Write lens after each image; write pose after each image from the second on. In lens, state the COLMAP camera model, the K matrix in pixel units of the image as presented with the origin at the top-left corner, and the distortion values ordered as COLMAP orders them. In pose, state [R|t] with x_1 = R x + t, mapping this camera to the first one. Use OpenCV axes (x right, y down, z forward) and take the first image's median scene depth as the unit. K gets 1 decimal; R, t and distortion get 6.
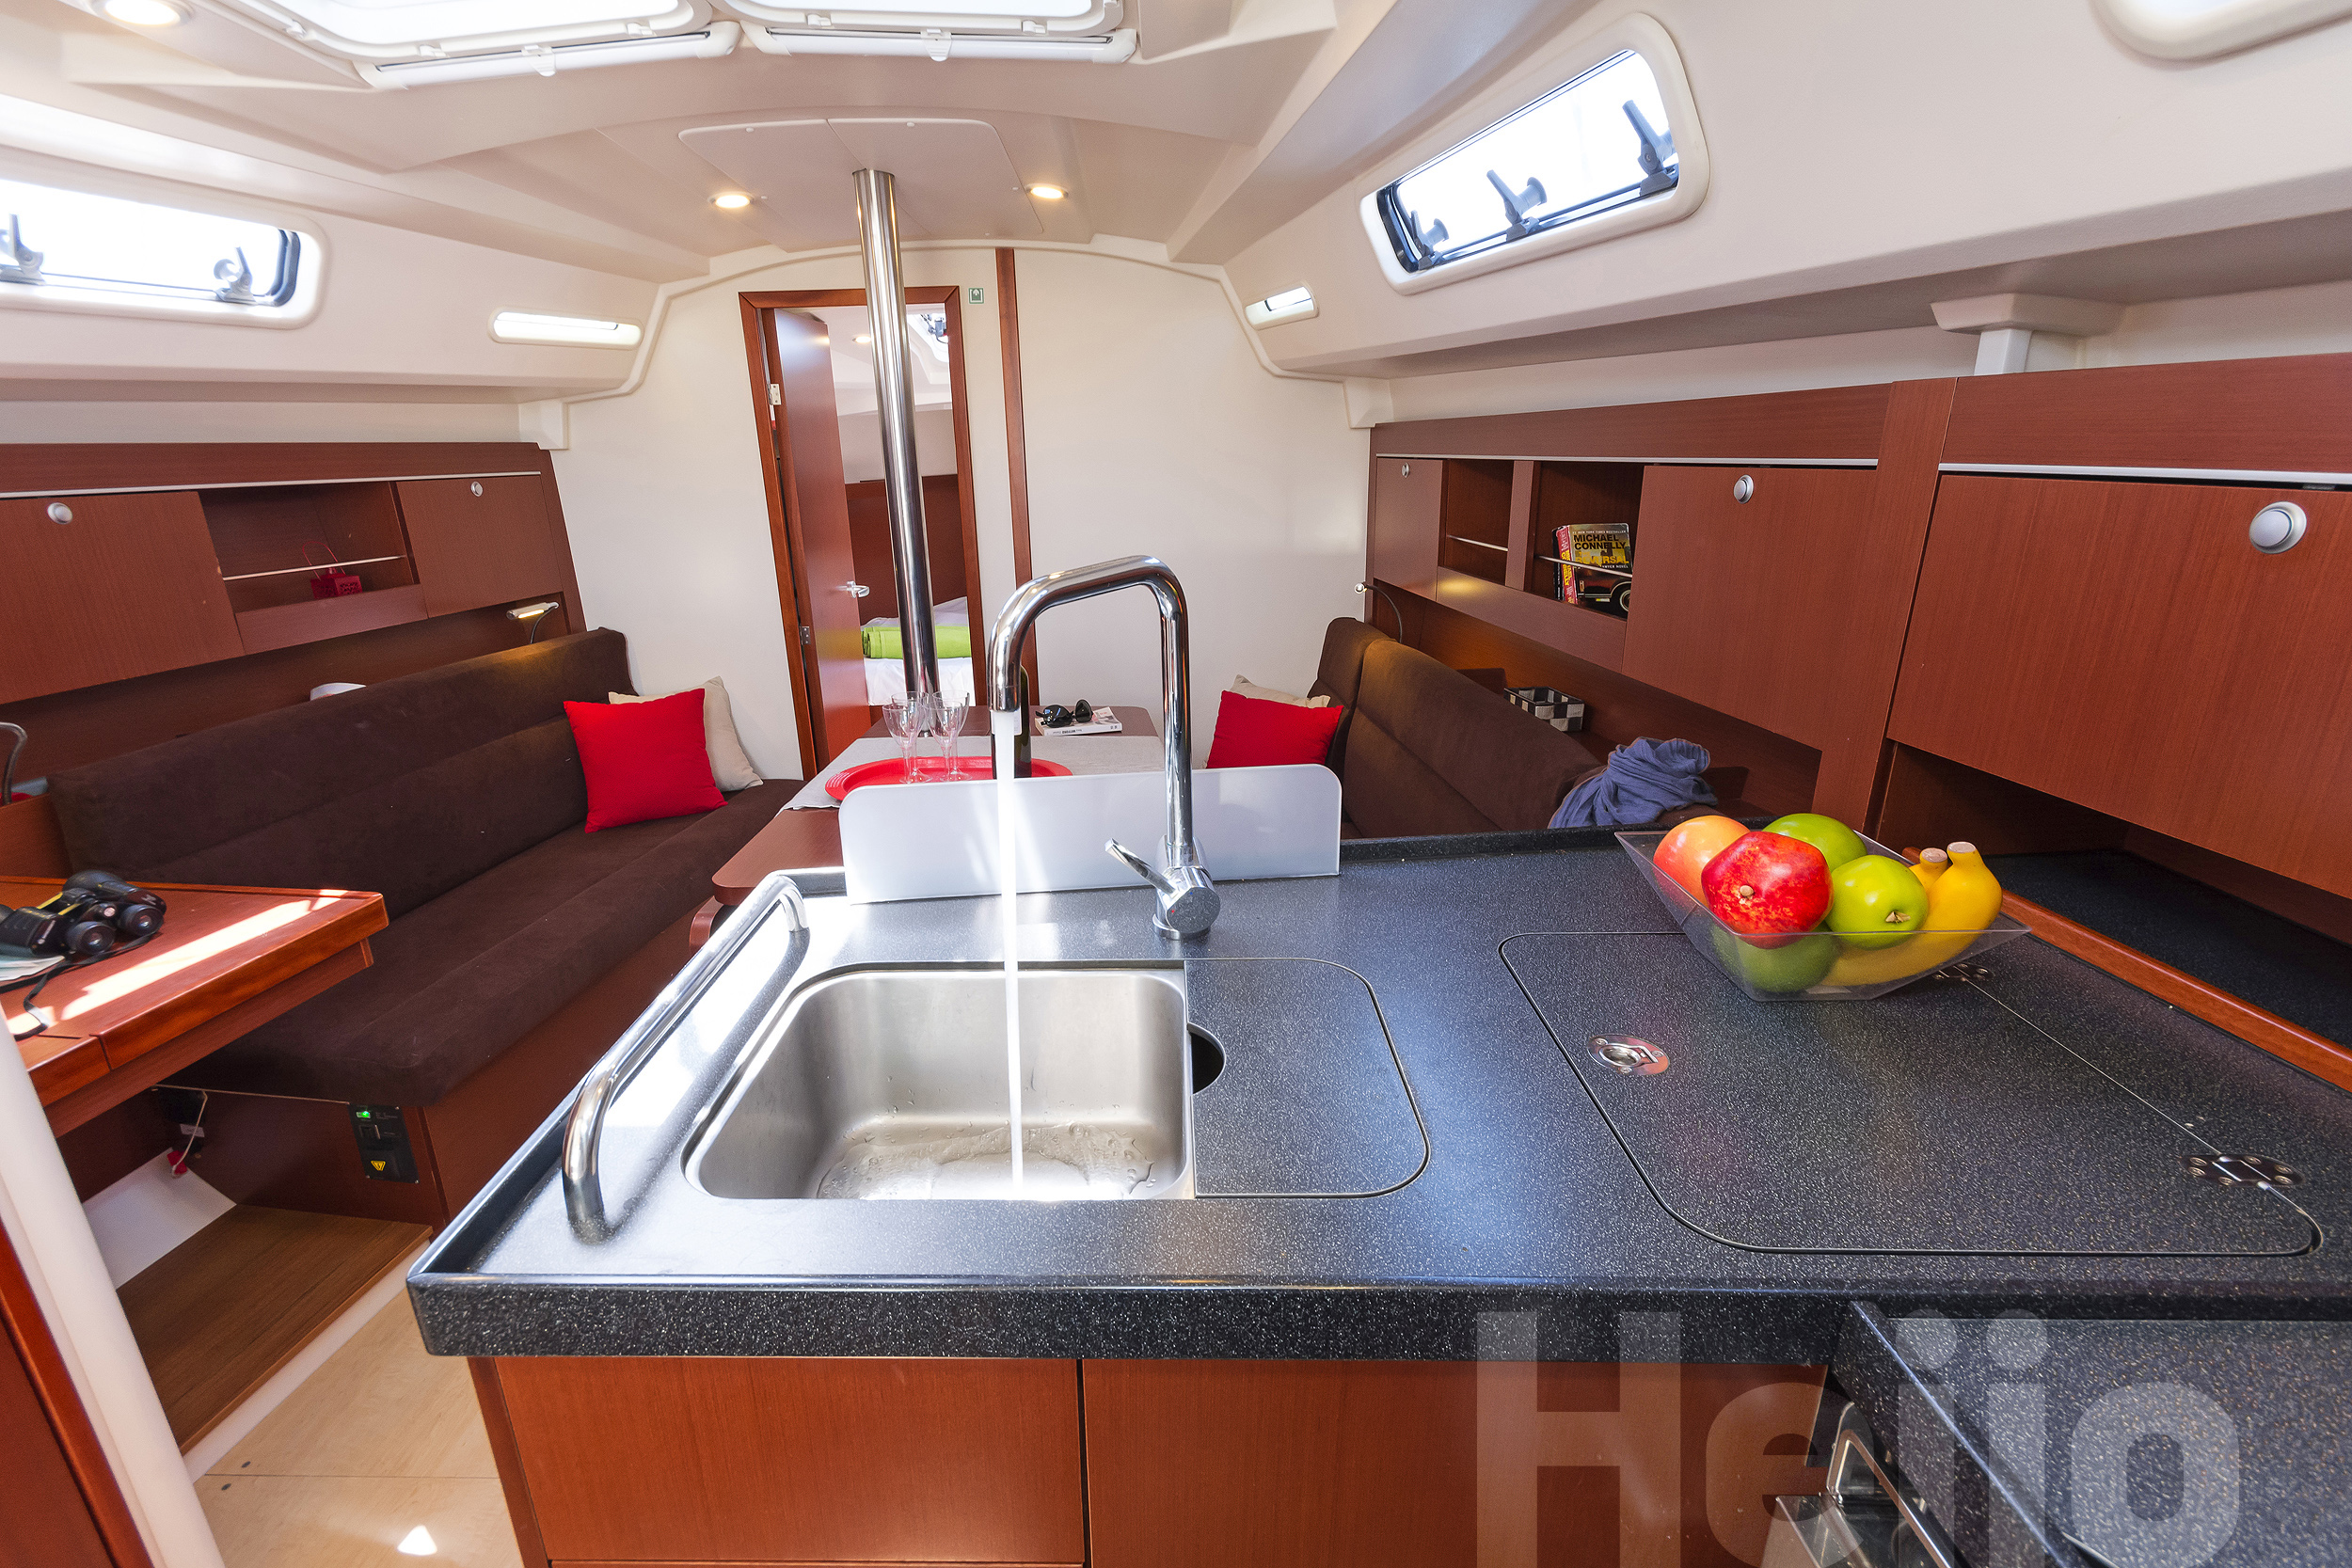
lens RADIAL K [[1043.3, 0, 1172.2], [0, 1043.3, 788.1], [0, 0, 1]] dist [0.011208, -0.003759]
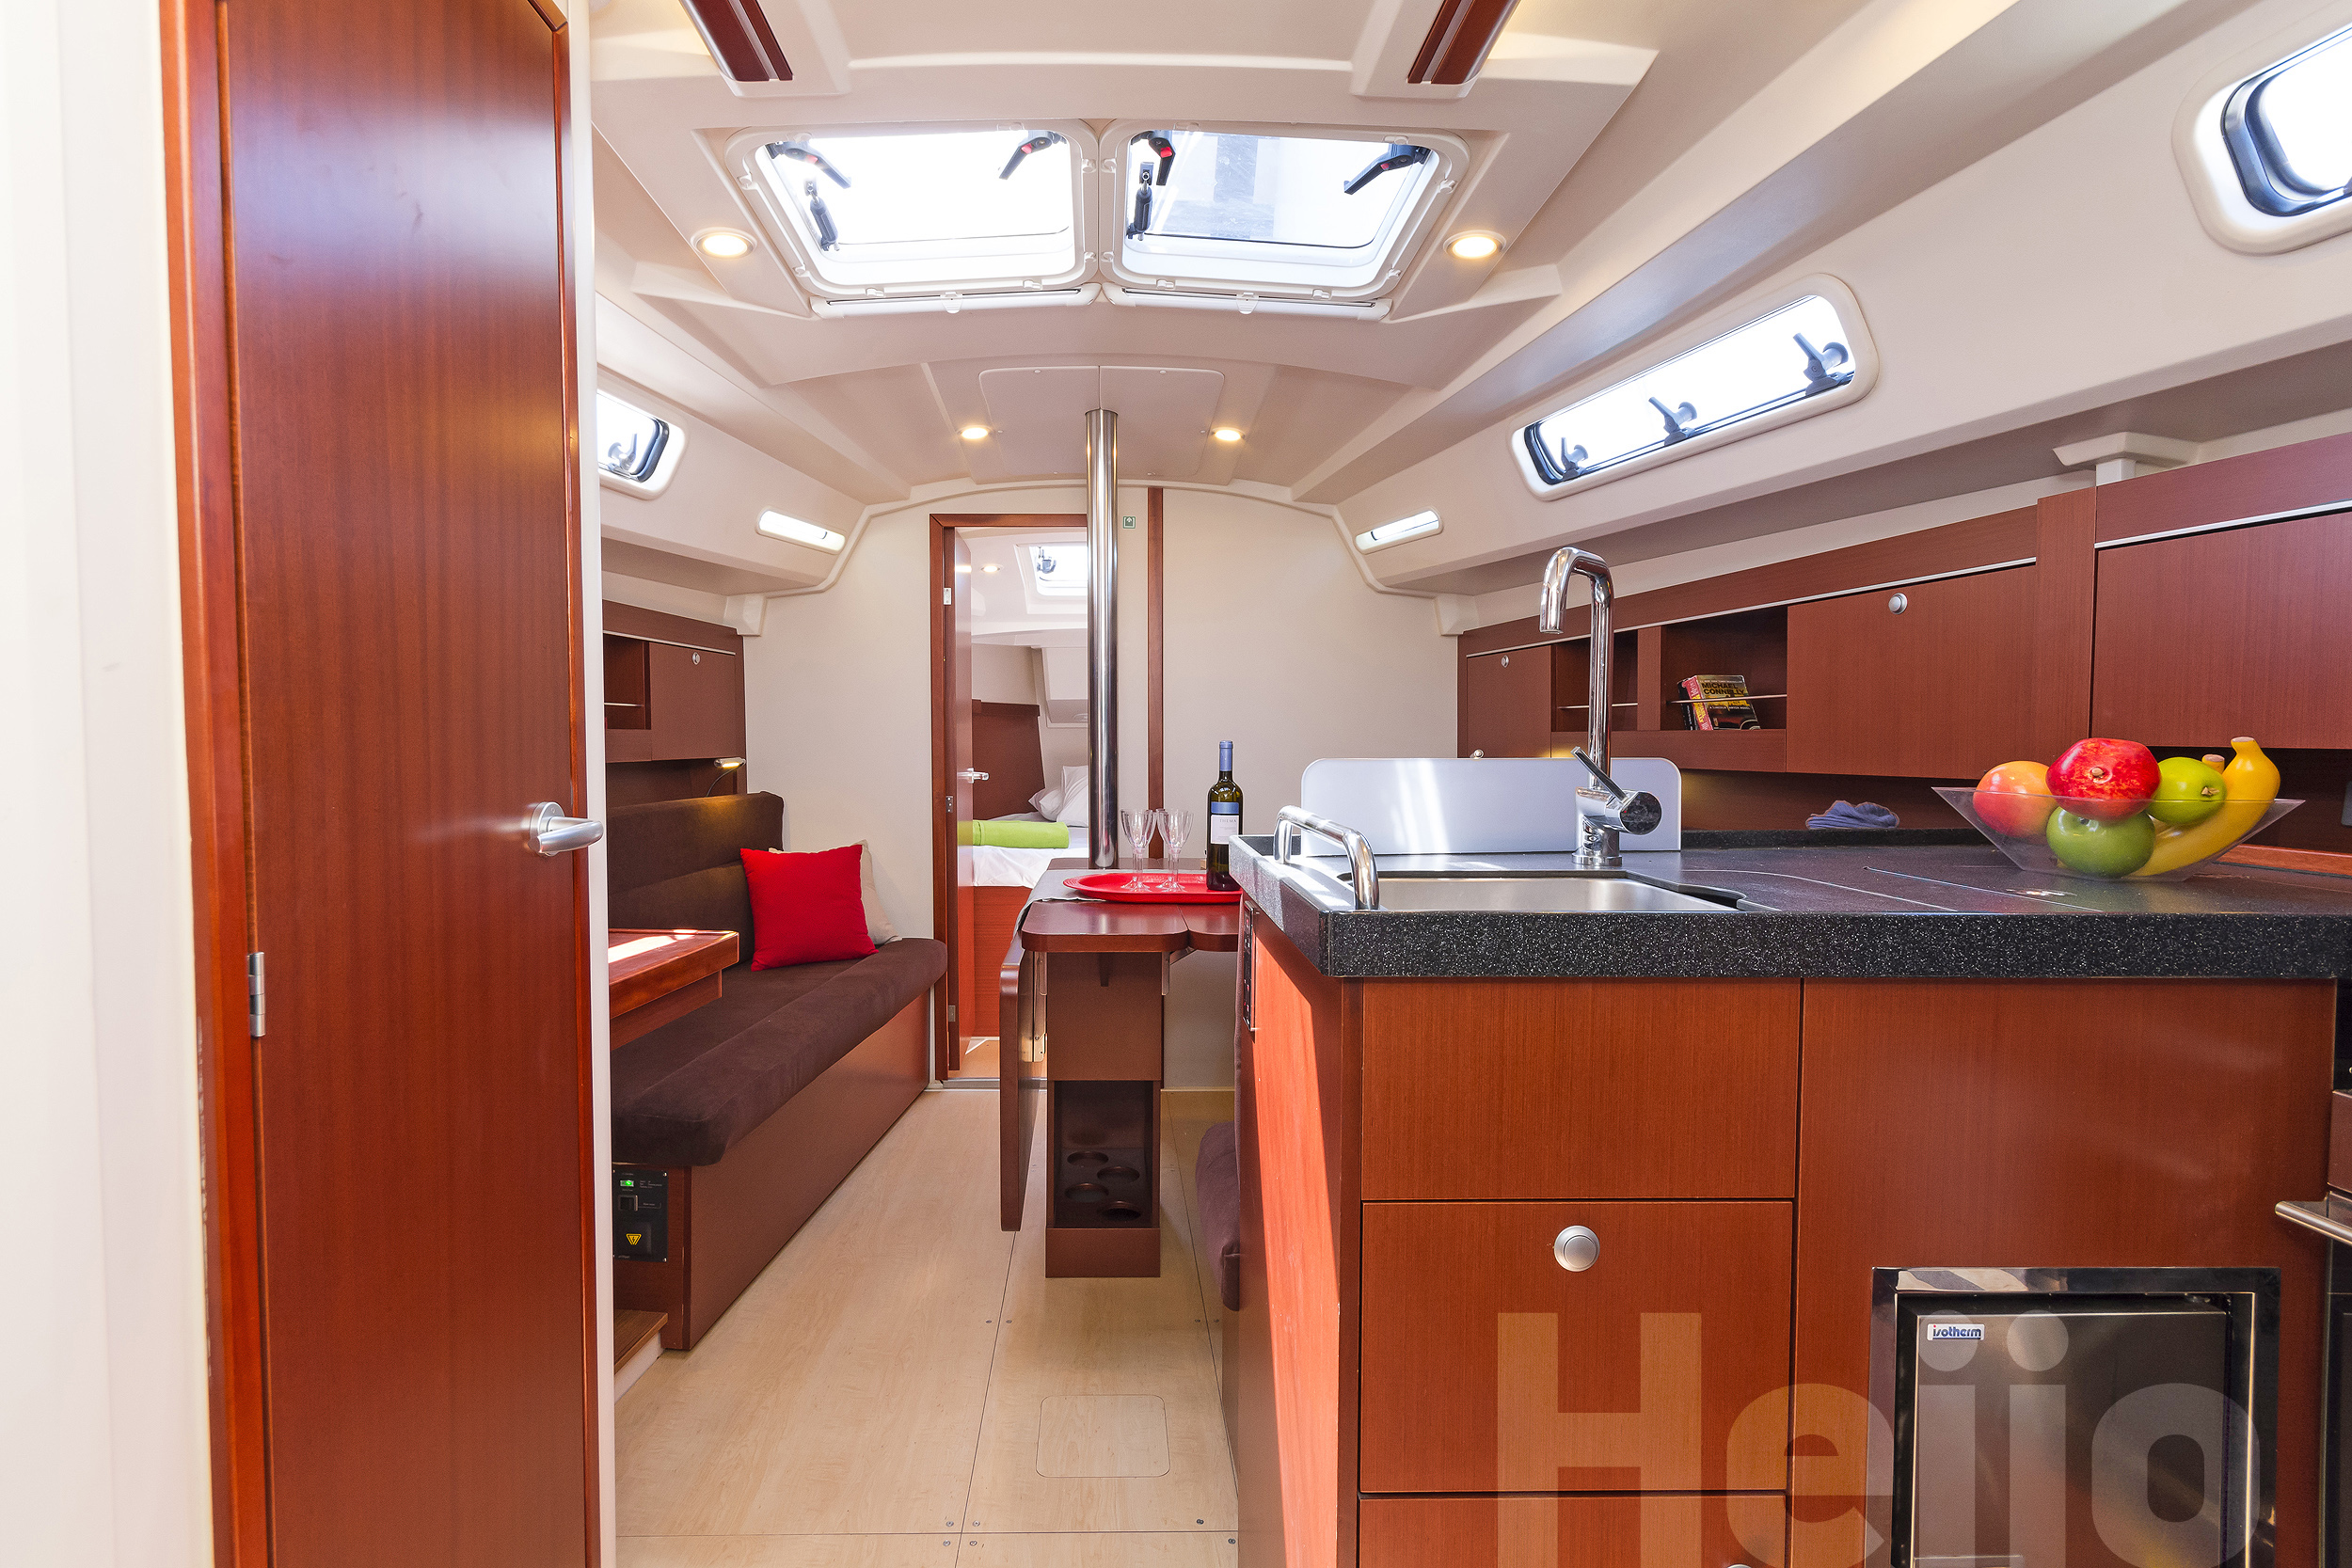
lens RADIAL K [[1043.3, 0, 1156.4], [0, 1043.3, 767.3], [0, 0, 1]] dist [0.011208, -0.003759]
pose [[0.998703, 0.020344, 0.046671, -0.385366], [-0.006349, 0.959303, -0.282308, 0.254049], [-0.050515, 0.281646, 0.958188, -0.130165]]
